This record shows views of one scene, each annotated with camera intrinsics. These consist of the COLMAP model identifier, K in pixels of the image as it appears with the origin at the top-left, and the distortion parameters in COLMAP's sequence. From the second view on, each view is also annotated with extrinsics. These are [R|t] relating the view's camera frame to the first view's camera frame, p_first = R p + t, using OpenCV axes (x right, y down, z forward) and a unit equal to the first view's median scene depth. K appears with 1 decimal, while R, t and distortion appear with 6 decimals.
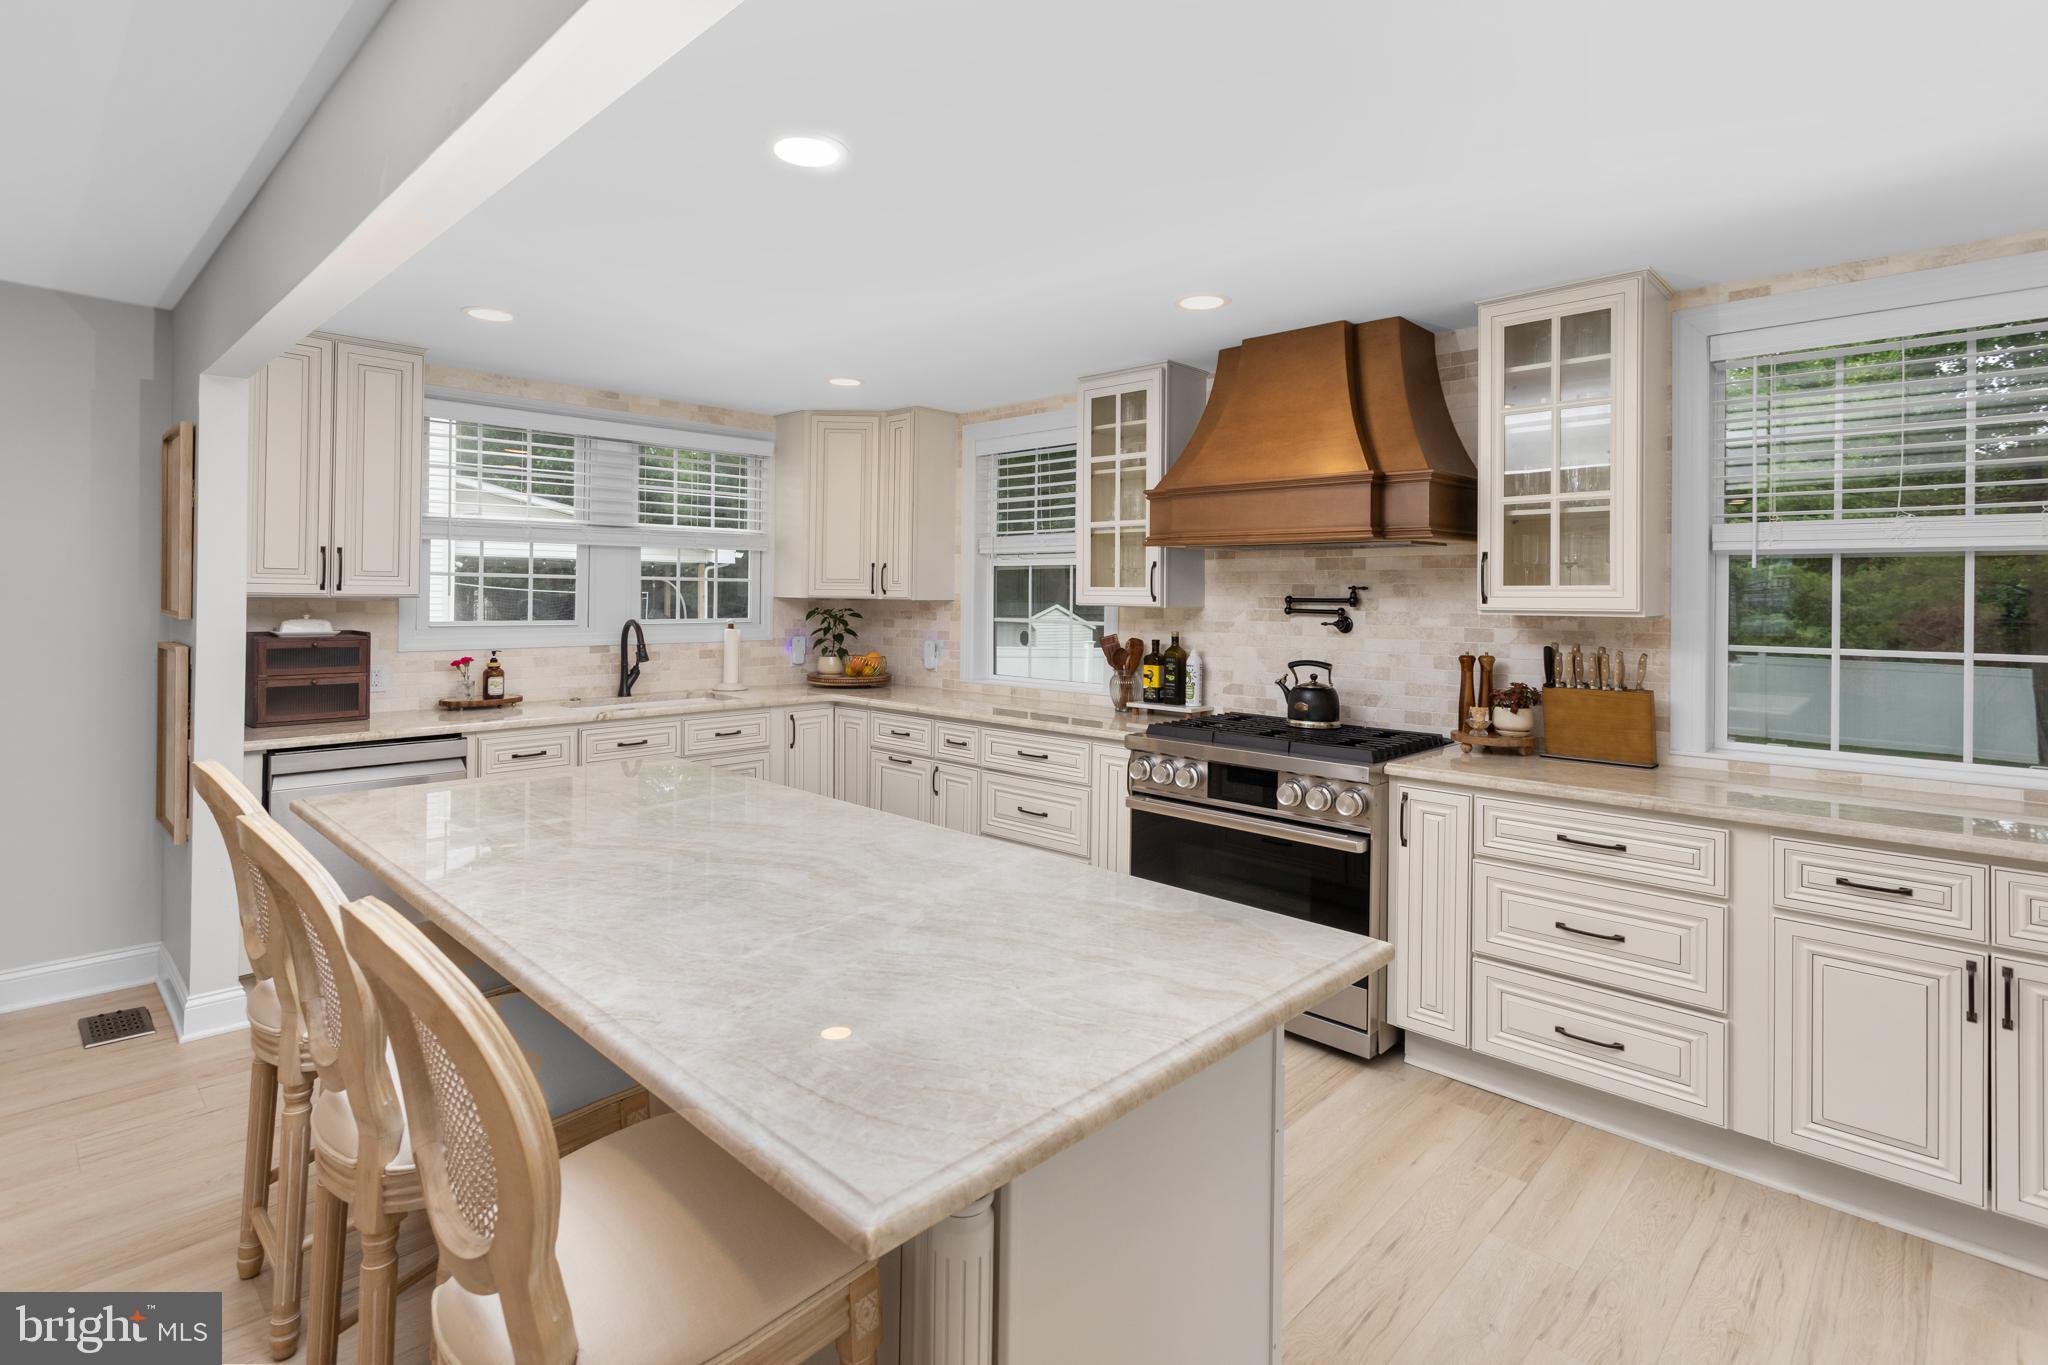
lens RADIAL K [[994.7, 0, 1031.1], [0, 994.7, 585.3], [0, 0, 1]] dist [0.000702, 0.000082]
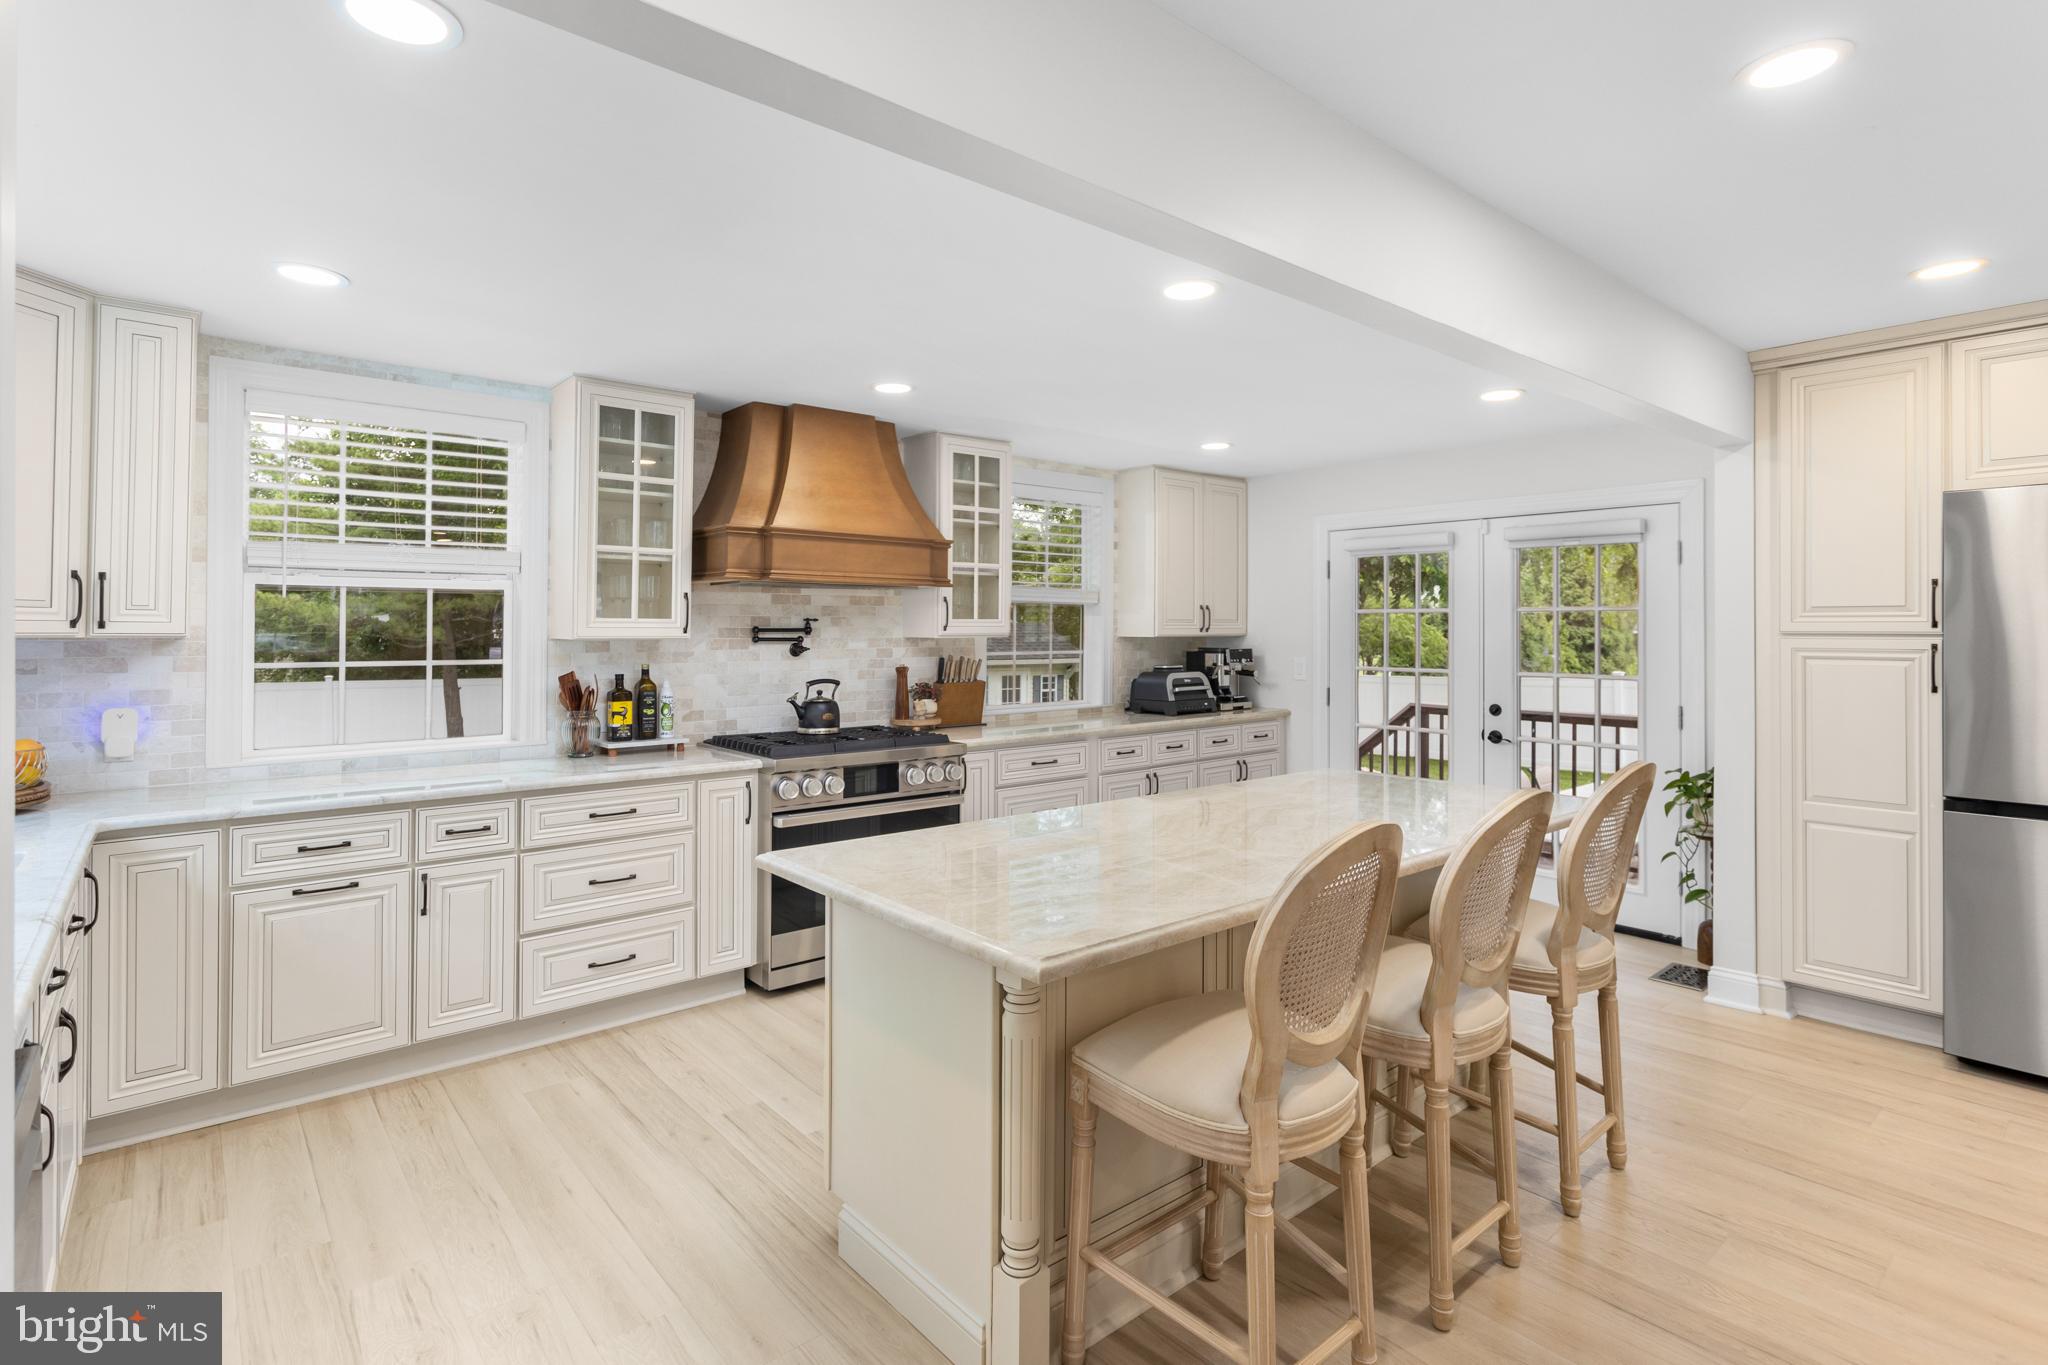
lens RADIAL K [[997.8, 0, 1016.6], [0, 997.8, 608.0], [0, 0, 1]] dist [0.001431, 0.000462]
pose [[0.116017, 0.009650, 0.993200, -0.815438], [-0.010203, 0.999912, -0.008524, -0.003619], [-0.993195, -0.009145, 0.116105, 0.553376]]
